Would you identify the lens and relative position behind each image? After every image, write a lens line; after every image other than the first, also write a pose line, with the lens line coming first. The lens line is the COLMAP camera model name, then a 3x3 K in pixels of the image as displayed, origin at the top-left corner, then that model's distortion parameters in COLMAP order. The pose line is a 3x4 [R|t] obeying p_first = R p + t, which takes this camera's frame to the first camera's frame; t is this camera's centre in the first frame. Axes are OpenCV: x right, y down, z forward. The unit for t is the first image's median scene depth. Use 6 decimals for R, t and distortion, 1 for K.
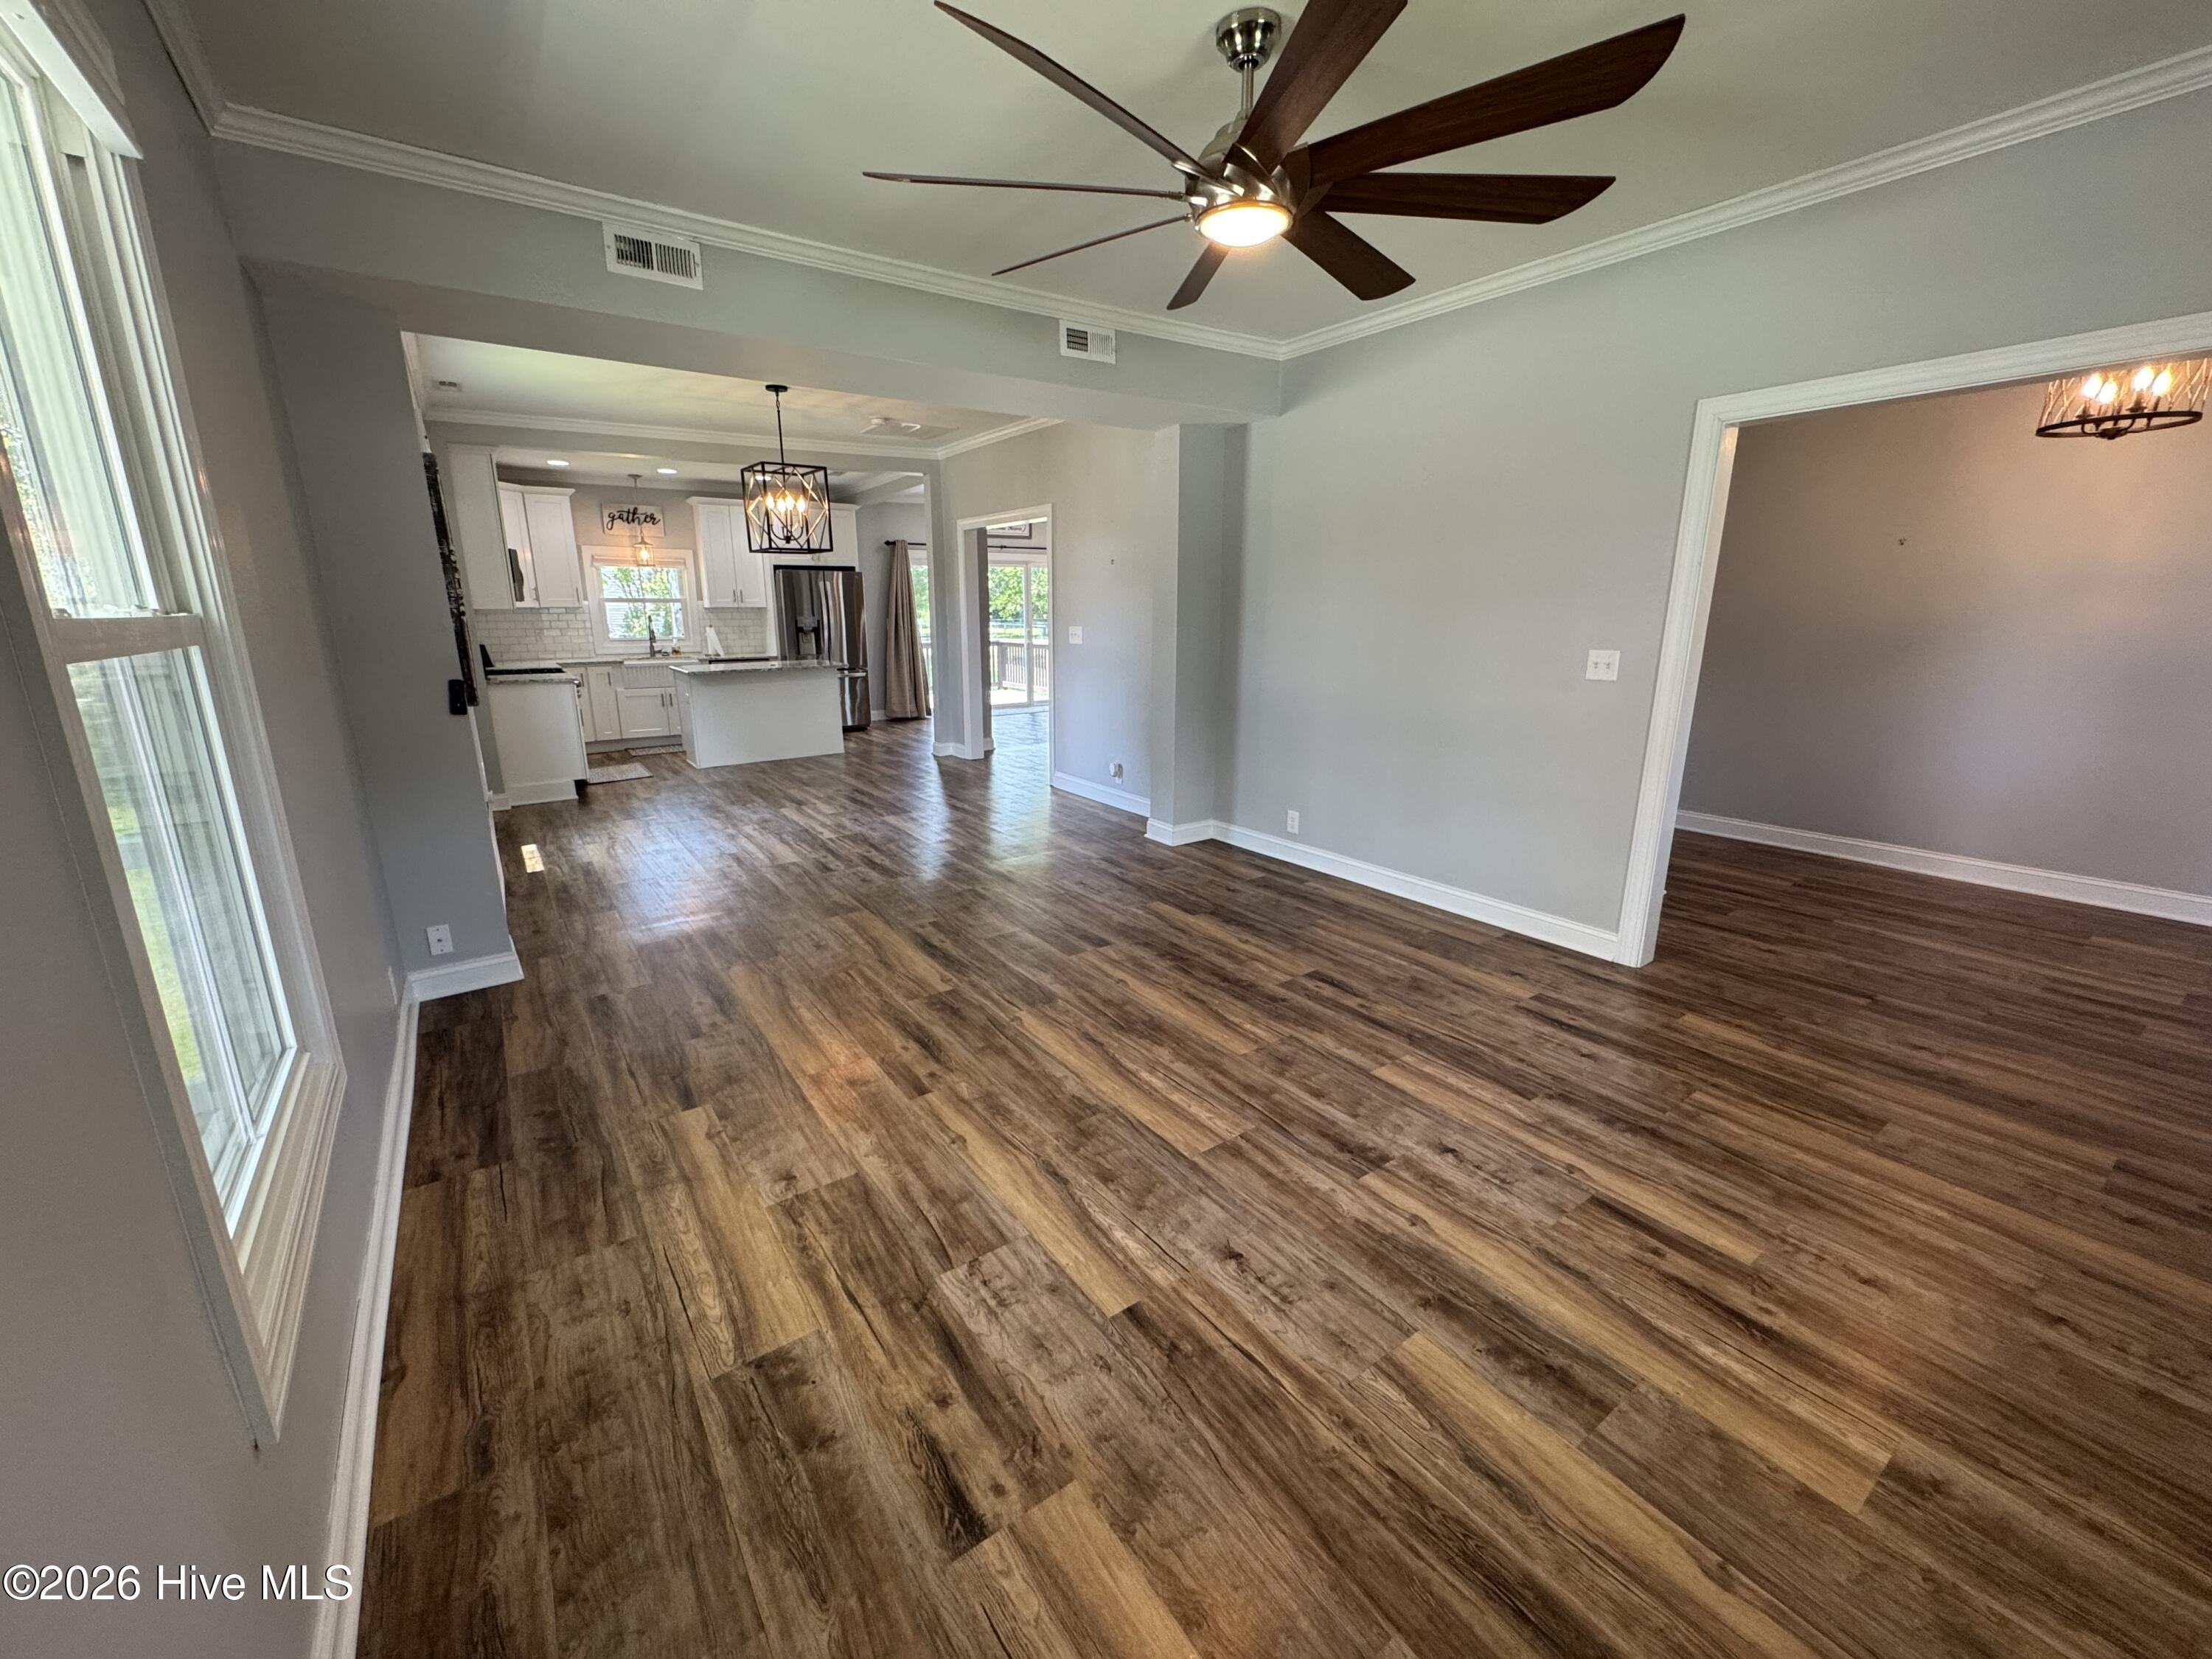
lens RADIAL K [[884.7, 0, 1106.0], [0, 884.7, 829.5], [0, 0, 1]] dist [-0.001425, 0.000713]
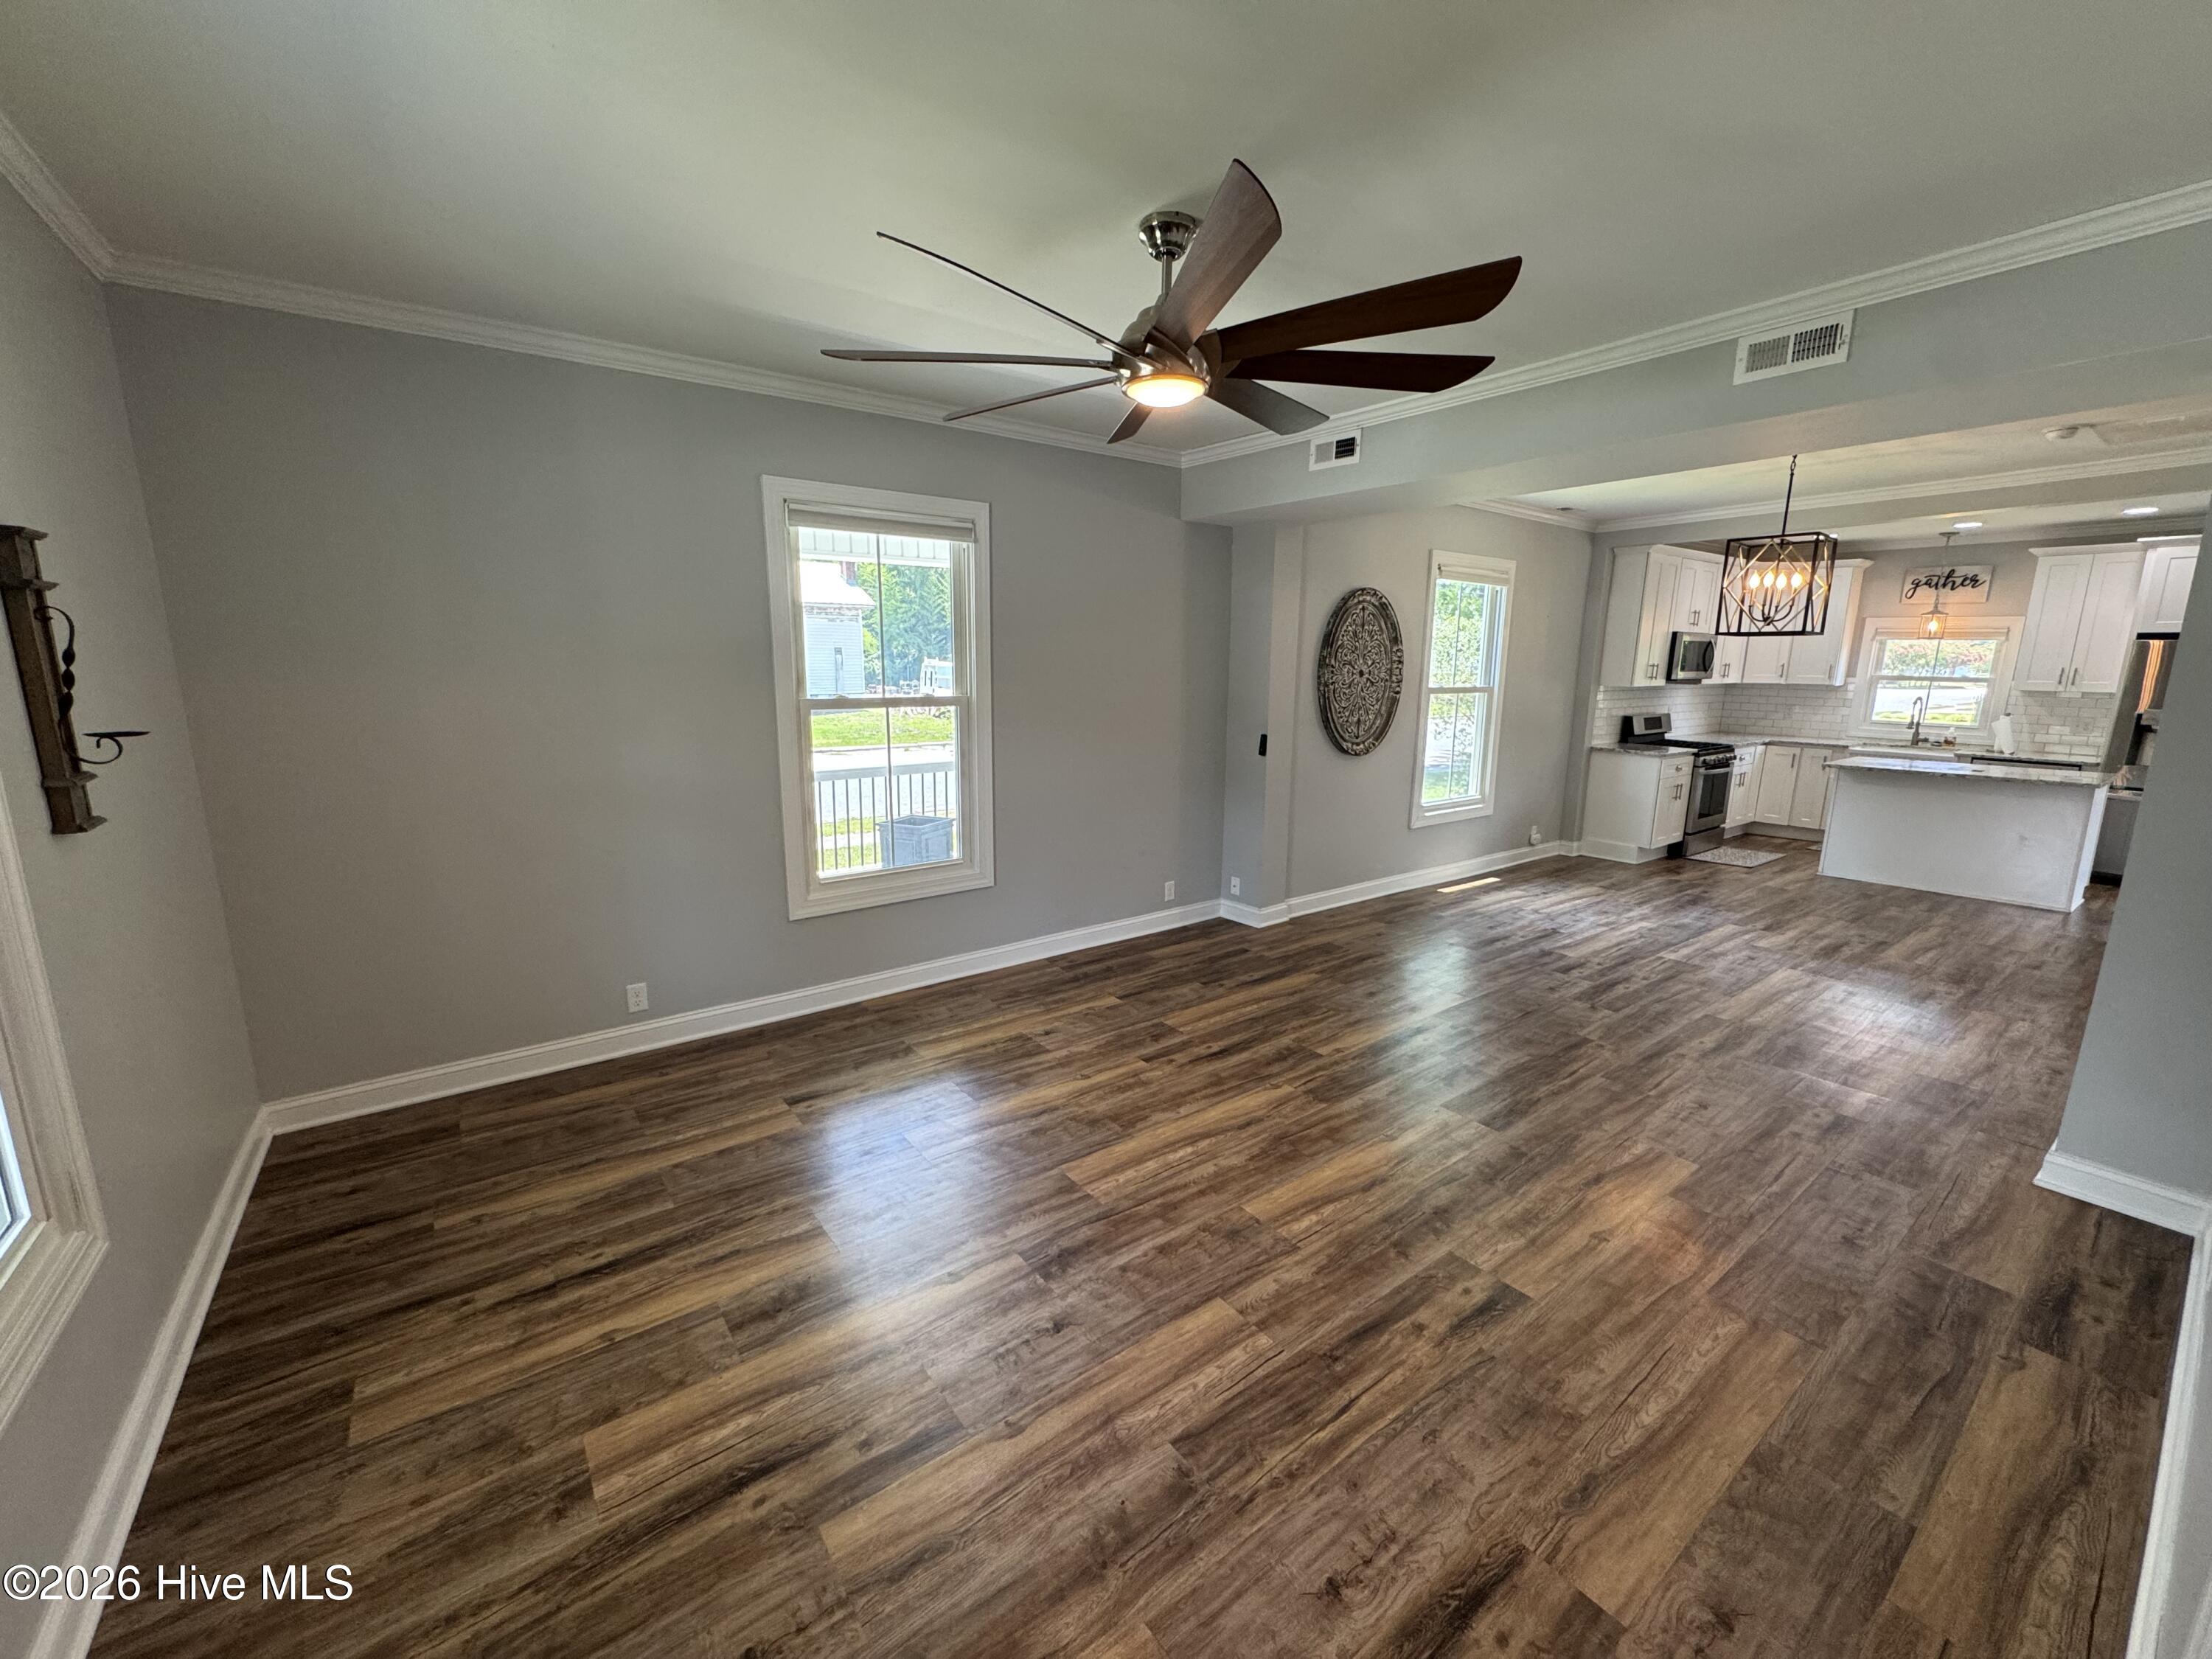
lens RADIAL K [[884.7, 0, 1106.0], [0, 884.7, 829.5], [0, 0, 1]] dist [-0.001425, 0.000713]
pose [[0.026634, 0.193938, -0.980652, 0.940711], [-0.254635, 0.949956, 0.180952, -0.237932], [0.966670, 0.244889, 0.074684, 0.681945]]
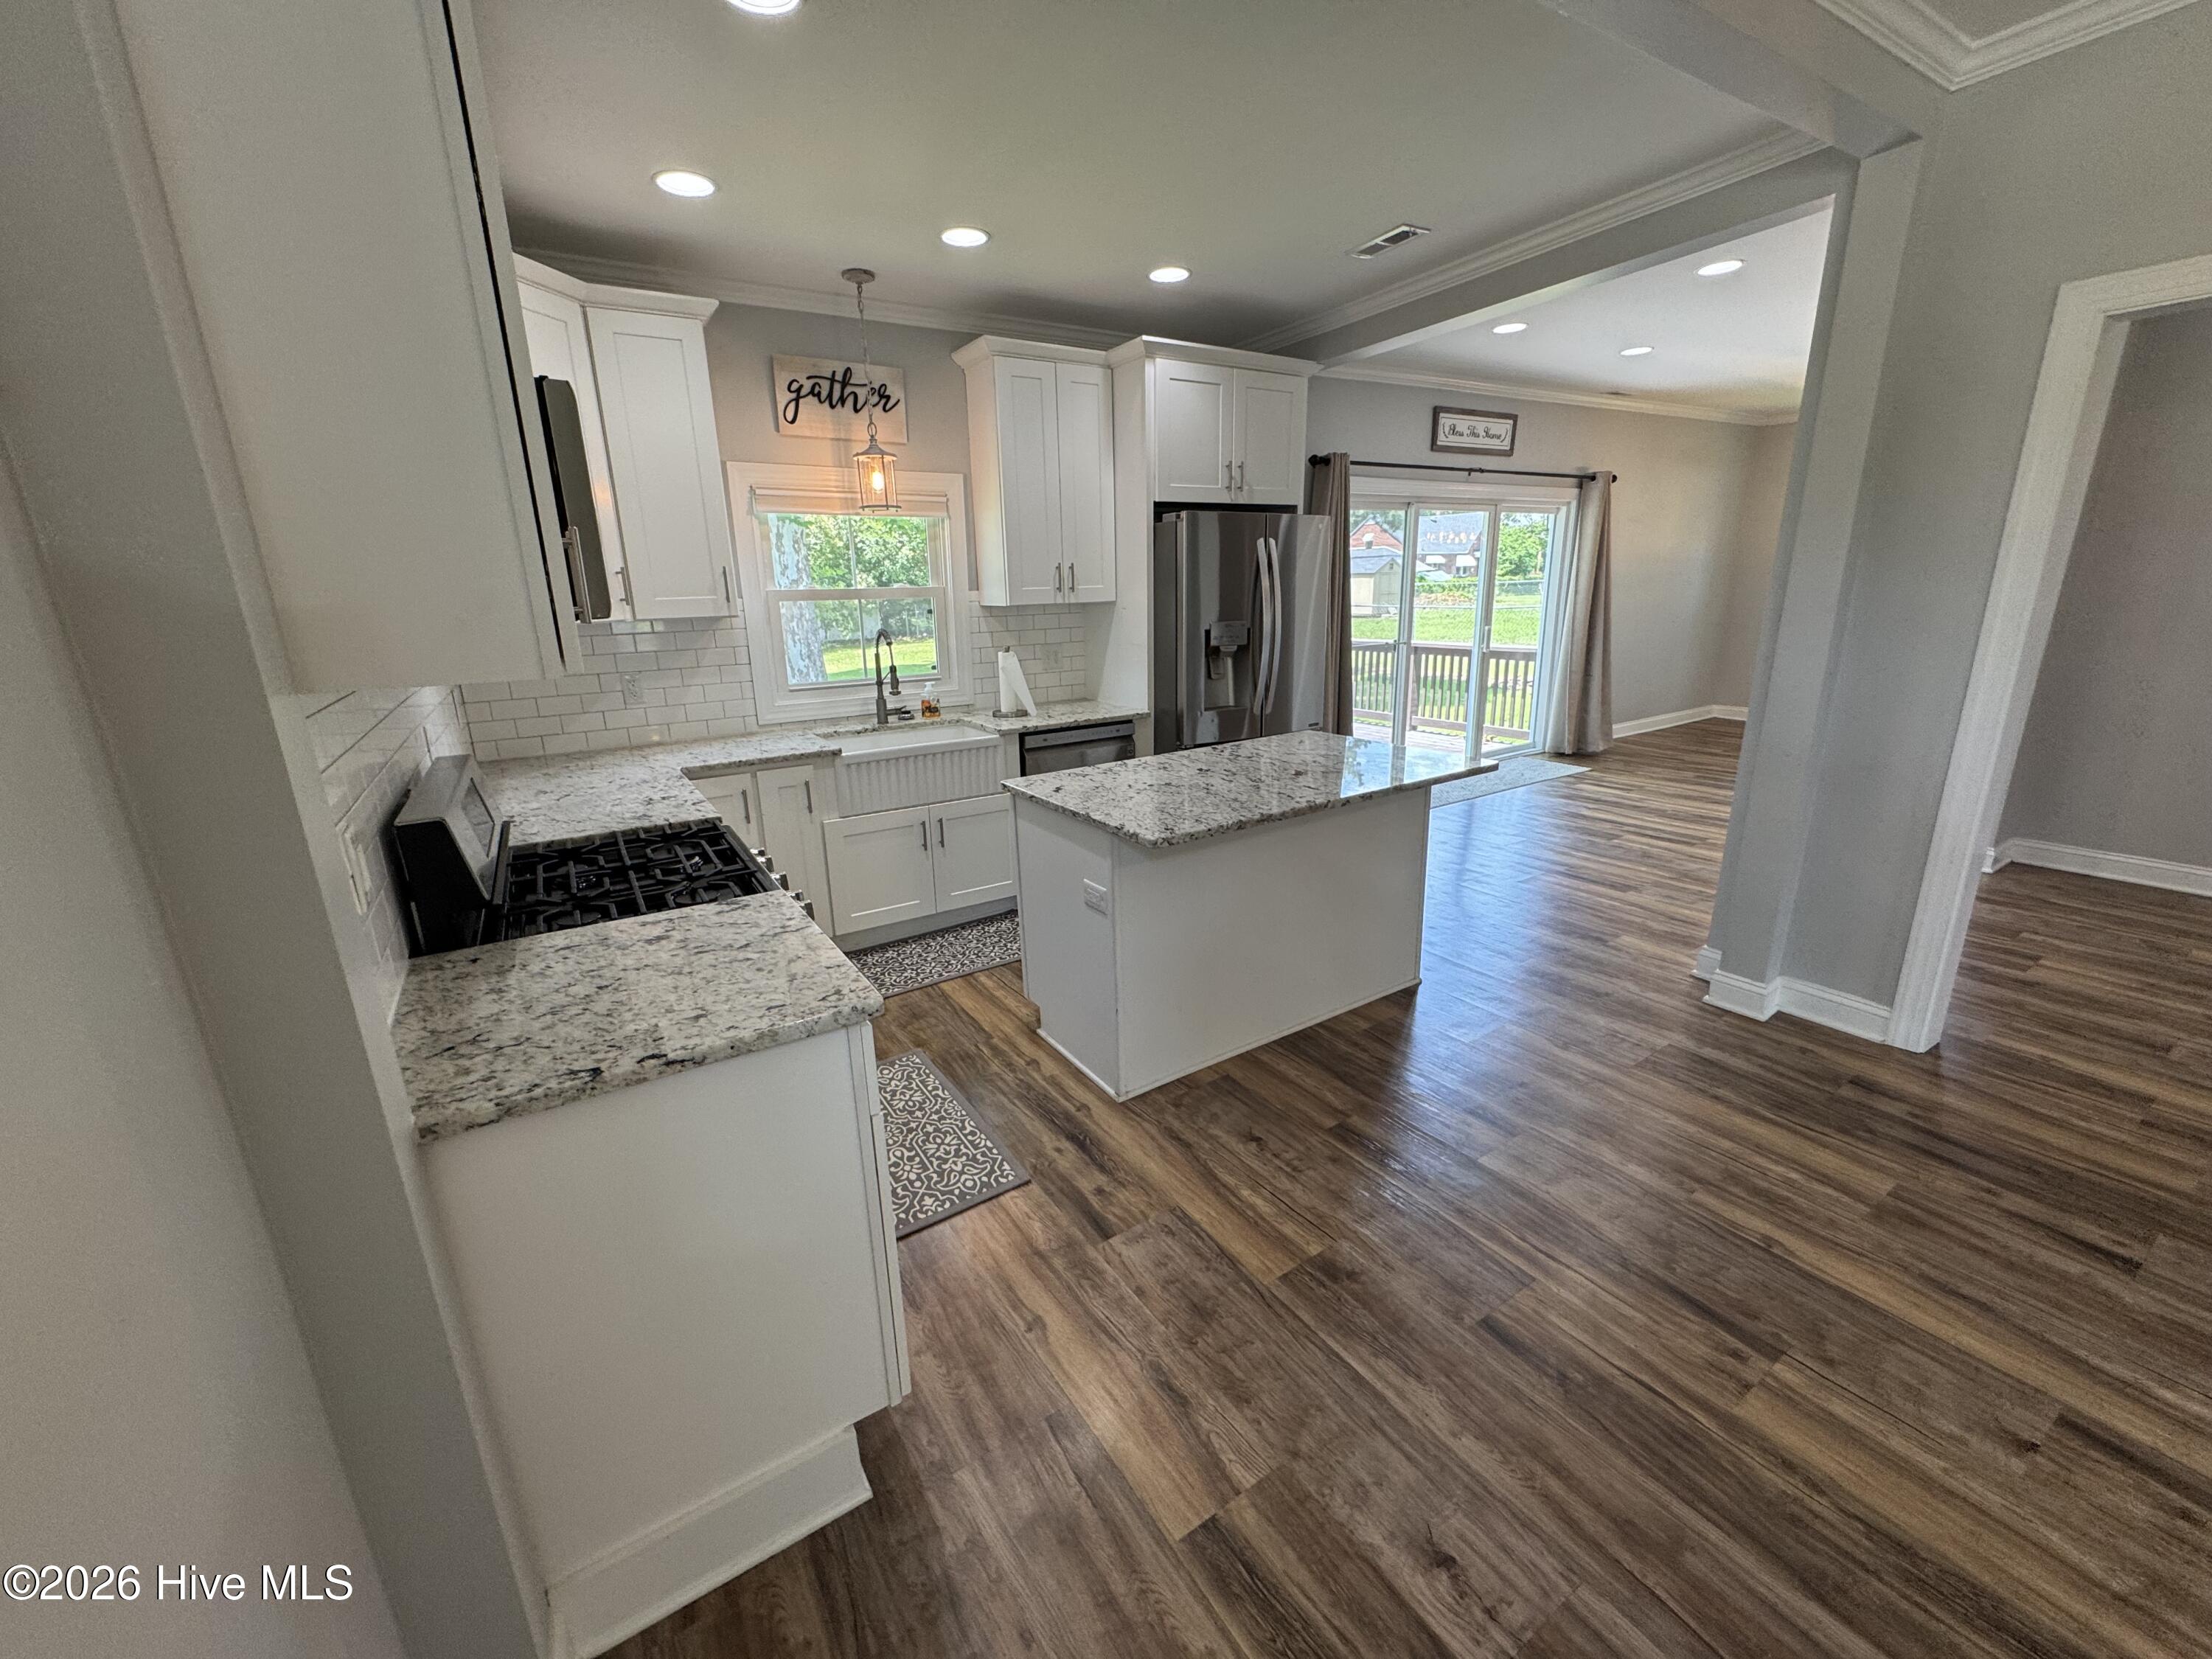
lens RADIAL K [[872.0, 0, 1097.7], [0, 872.0, 847.1], [0, 0, 1]] dist [-0.000982, 0.000089]
pose [[0.998220, 0.002615, -0.059587, -1.175337], [-0.000558, 0.999405, 0.034500, -0.458778], [0.059642, -0.034406, 0.997627, 1.775565]]
